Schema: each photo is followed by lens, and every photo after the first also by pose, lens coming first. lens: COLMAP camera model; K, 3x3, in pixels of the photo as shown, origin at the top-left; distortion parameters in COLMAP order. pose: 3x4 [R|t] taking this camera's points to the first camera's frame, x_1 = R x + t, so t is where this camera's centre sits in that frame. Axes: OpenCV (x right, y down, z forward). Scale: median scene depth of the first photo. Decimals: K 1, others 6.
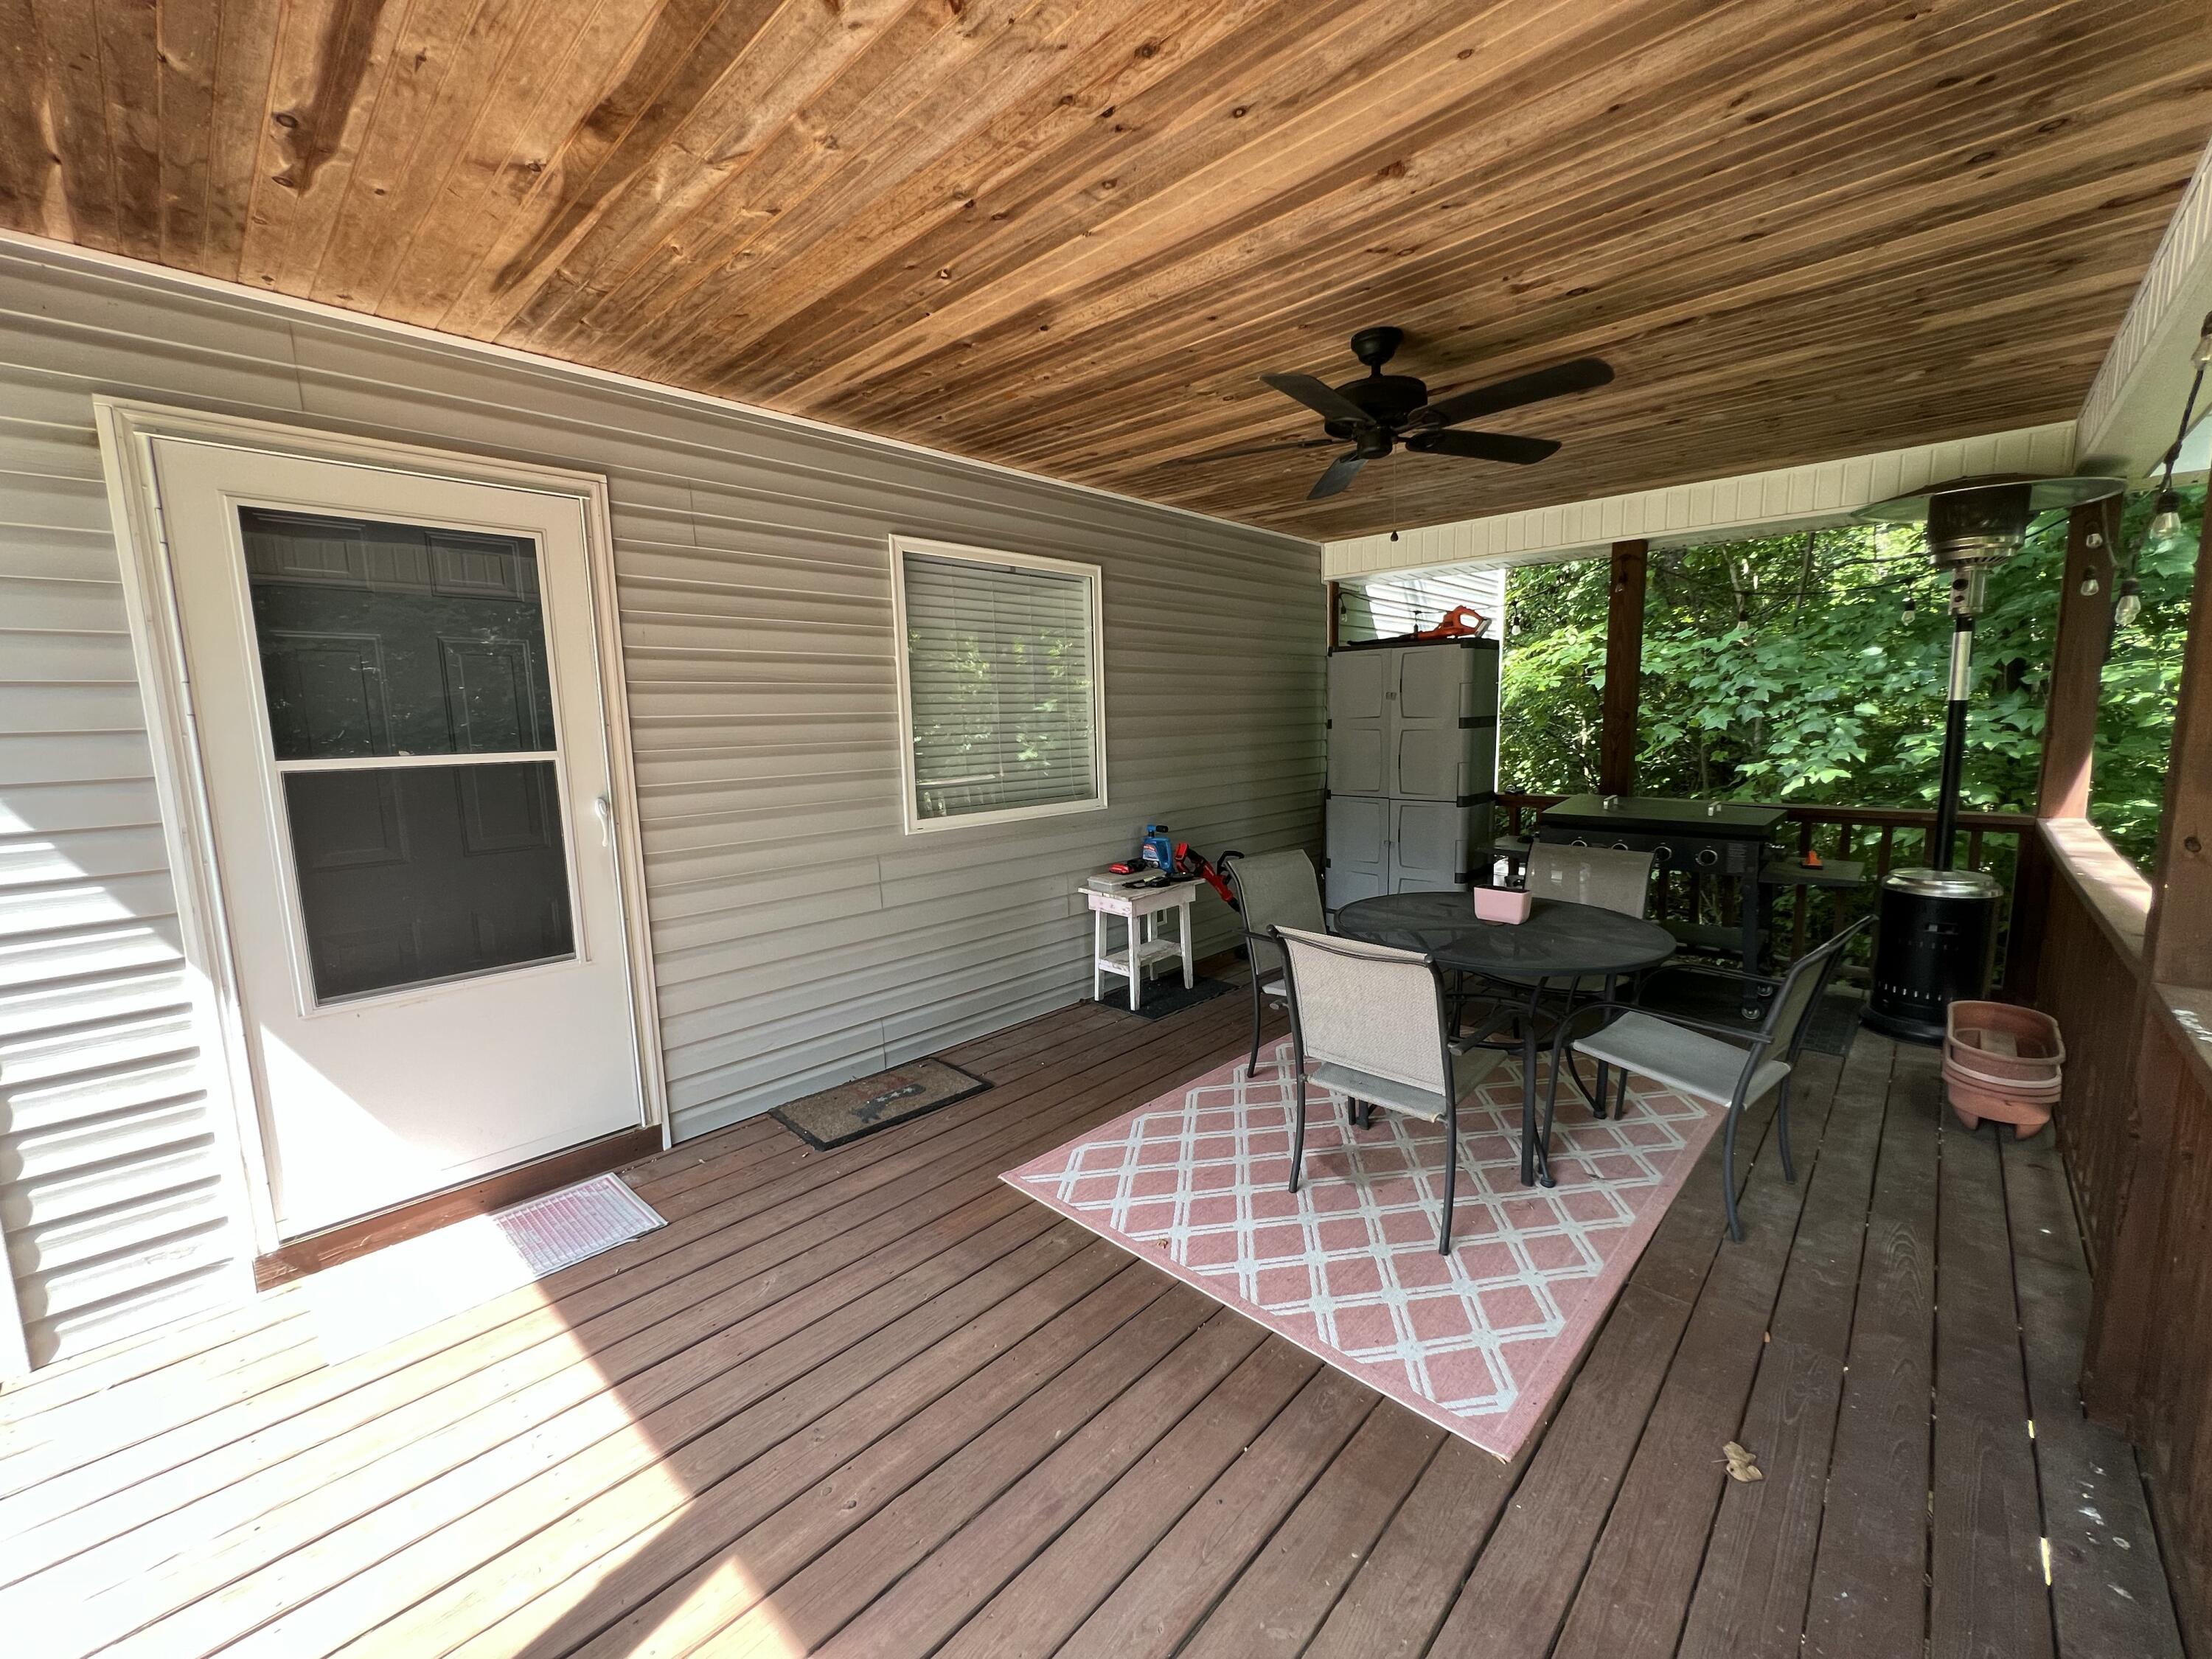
lens RADIAL K [[895.3, 0, 1113.4], [0, 895.3, 845.2], [0, 0, 1]] dist [-0.000357, 0.000184]
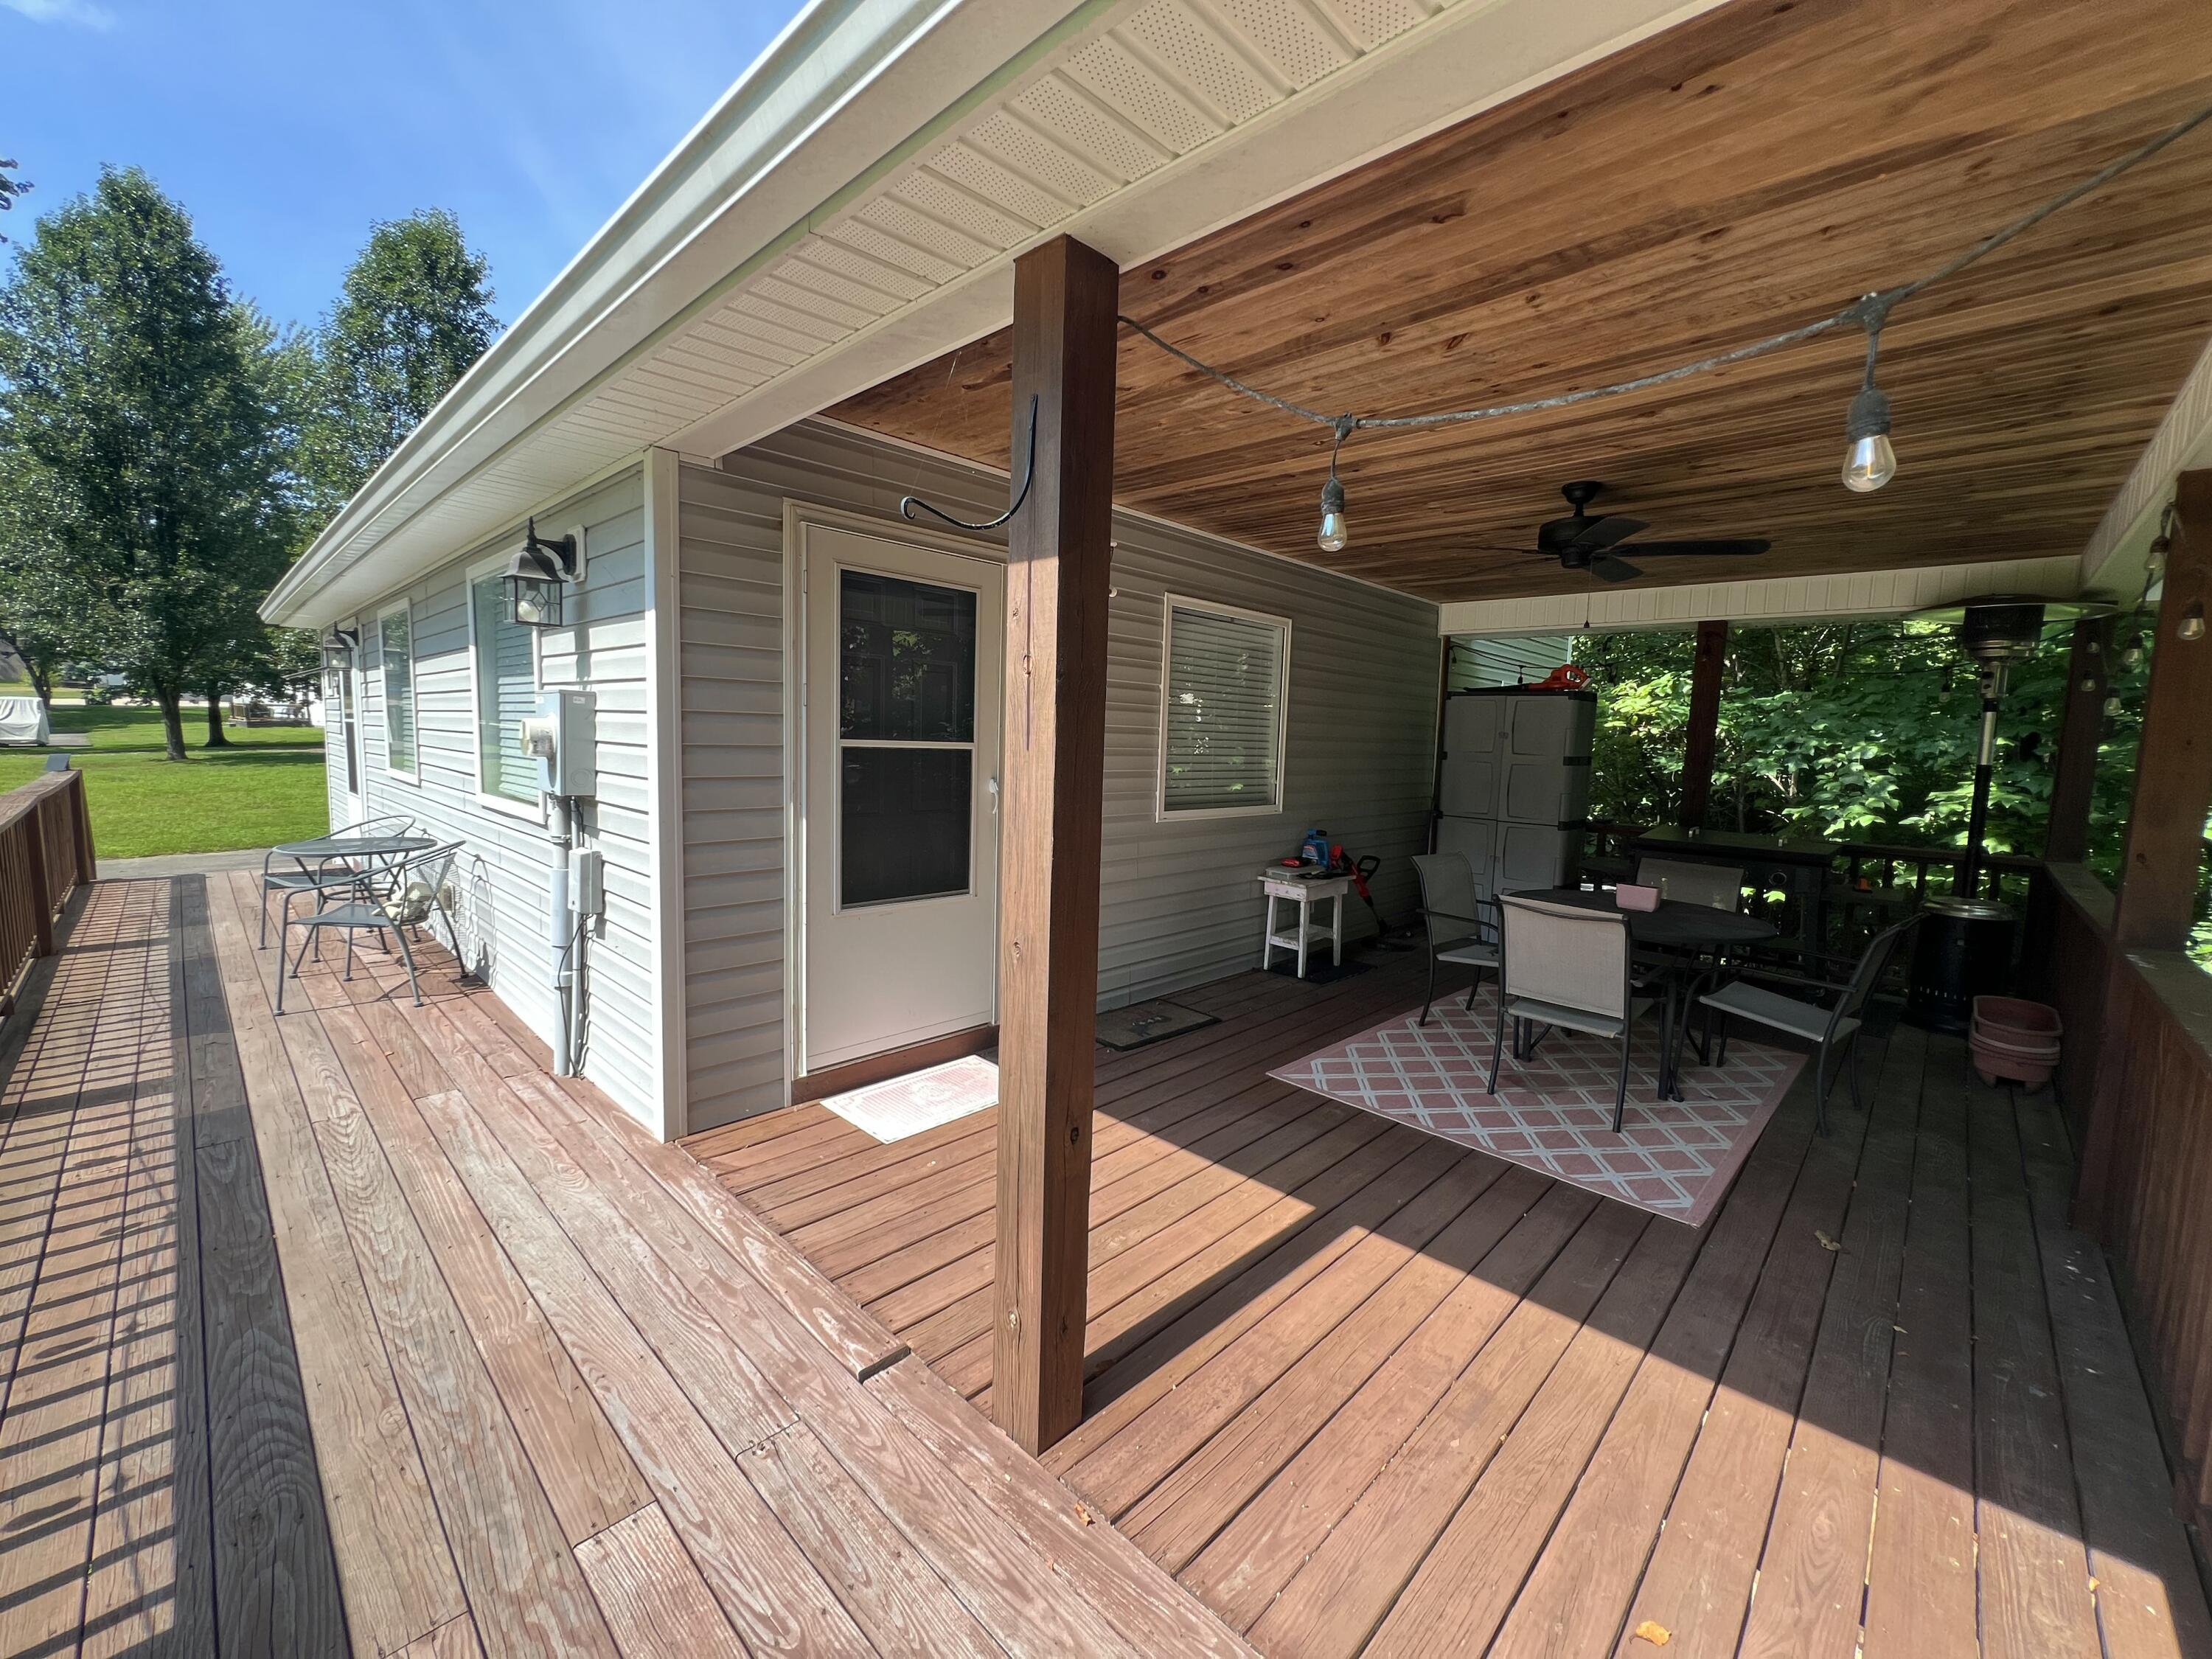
lens RADIAL K [[894.3, 0, 1106.0], [0, 894.3, 829.5], [0, 0, 1]] dist [0.001137, -0.000397]
pose [[0.998274, 0.057939, -0.009544, -0.372117], [-0.058269, 0.997541, -0.038940, 0.067559], [0.007264, 0.039429, 0.999196, -0.361431]]
